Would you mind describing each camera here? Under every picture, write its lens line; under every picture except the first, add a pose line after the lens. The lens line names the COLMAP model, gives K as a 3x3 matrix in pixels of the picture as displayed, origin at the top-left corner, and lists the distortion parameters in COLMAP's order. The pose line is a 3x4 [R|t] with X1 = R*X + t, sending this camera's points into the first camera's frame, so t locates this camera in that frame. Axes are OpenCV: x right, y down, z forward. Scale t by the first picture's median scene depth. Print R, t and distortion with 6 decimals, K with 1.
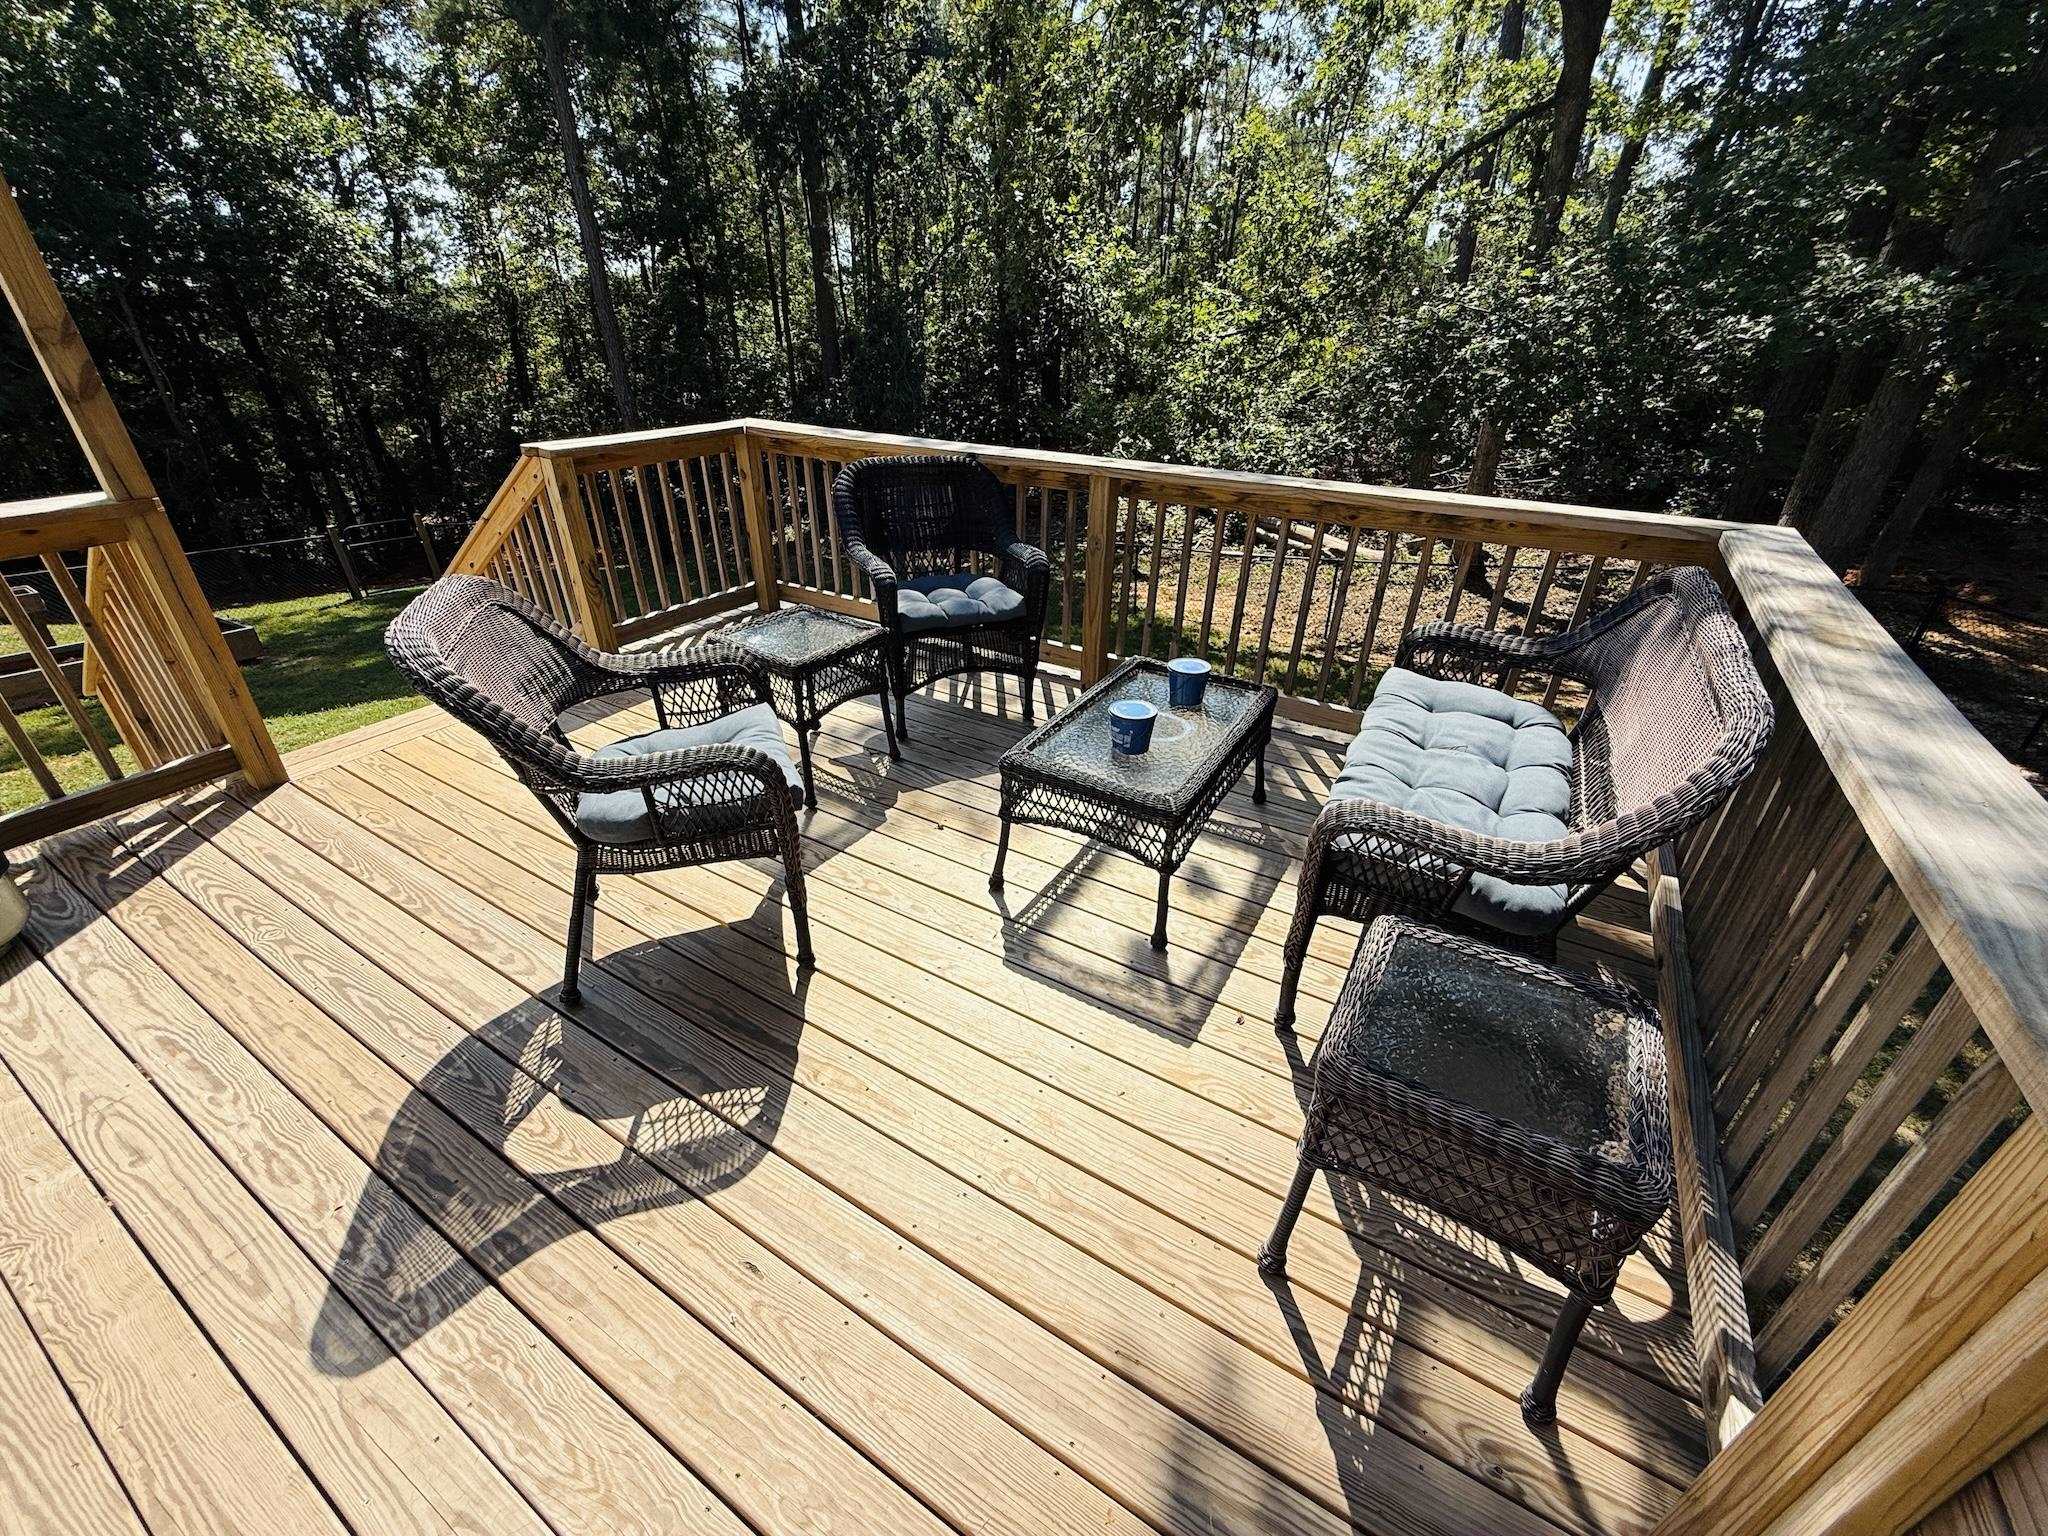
lens RADIAL K [[821.9, 0, 1022.4], [0, 821.9, 770.0], [0, 0, 1]] dist [-0.000719, 0.000160]
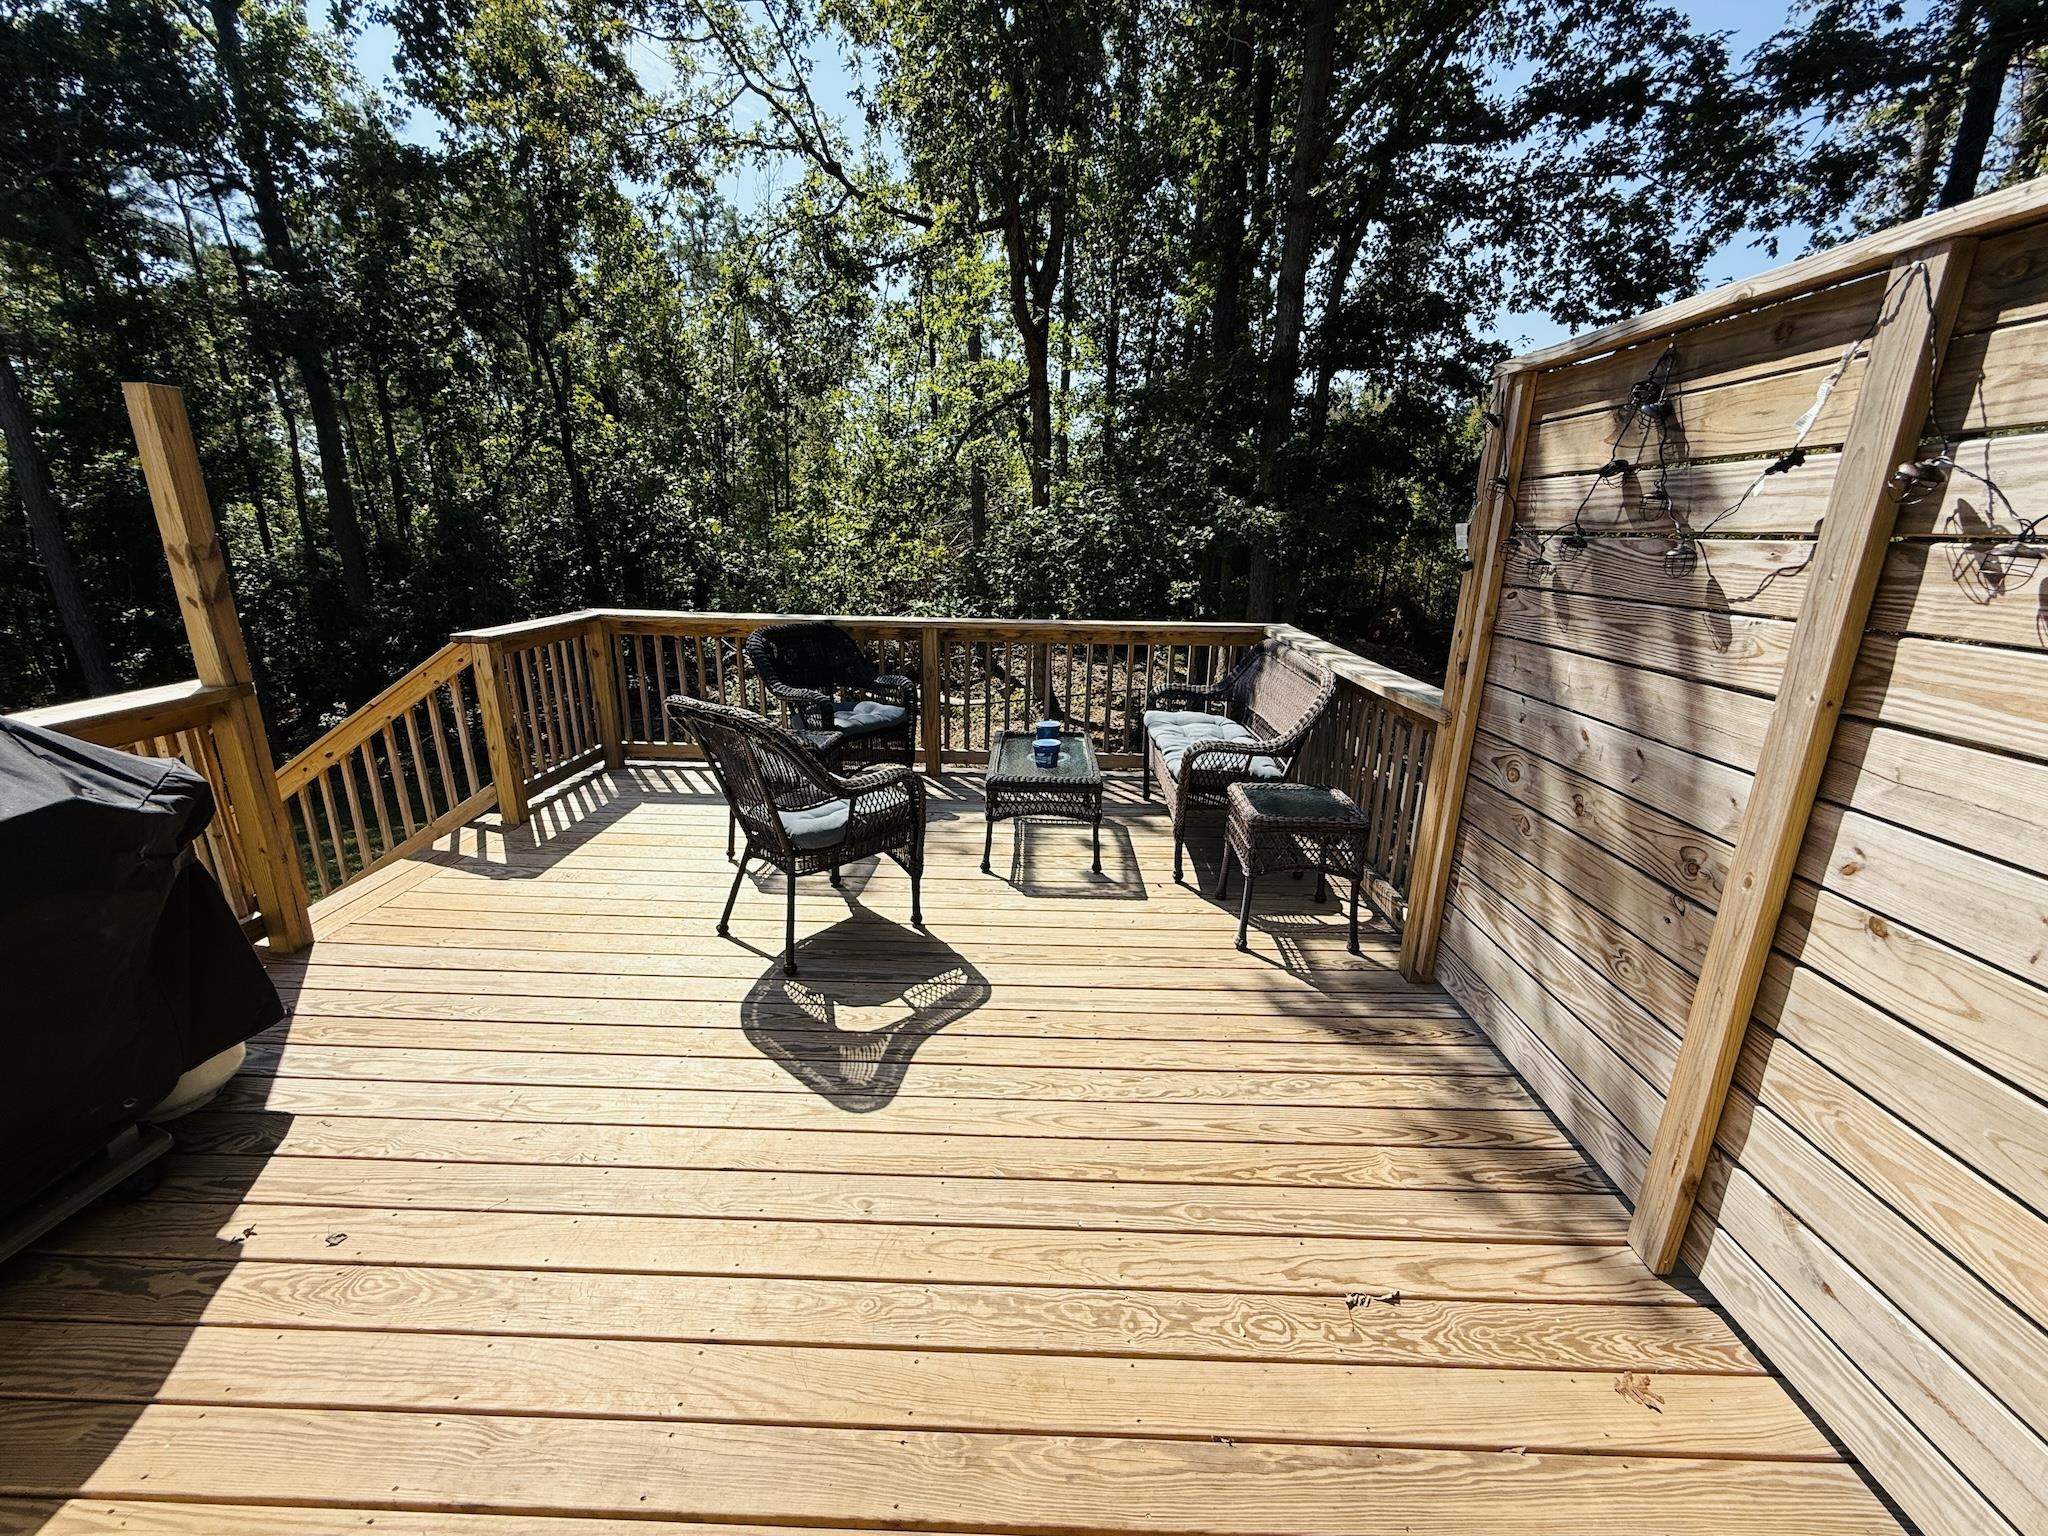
lens RADIAL K [[821.9, 0, 1027.7], [0, 821.9, 765.6], [0, 0, 1]] dist [-0.000719, 0.000160]
pose [[0.862896, -0.141029, 0.485305, -0.735585], [0.241276, 0.958732, -0.150394, 0.219807], [-0.444068, 0.246867, 0.861313, -0.449475]]
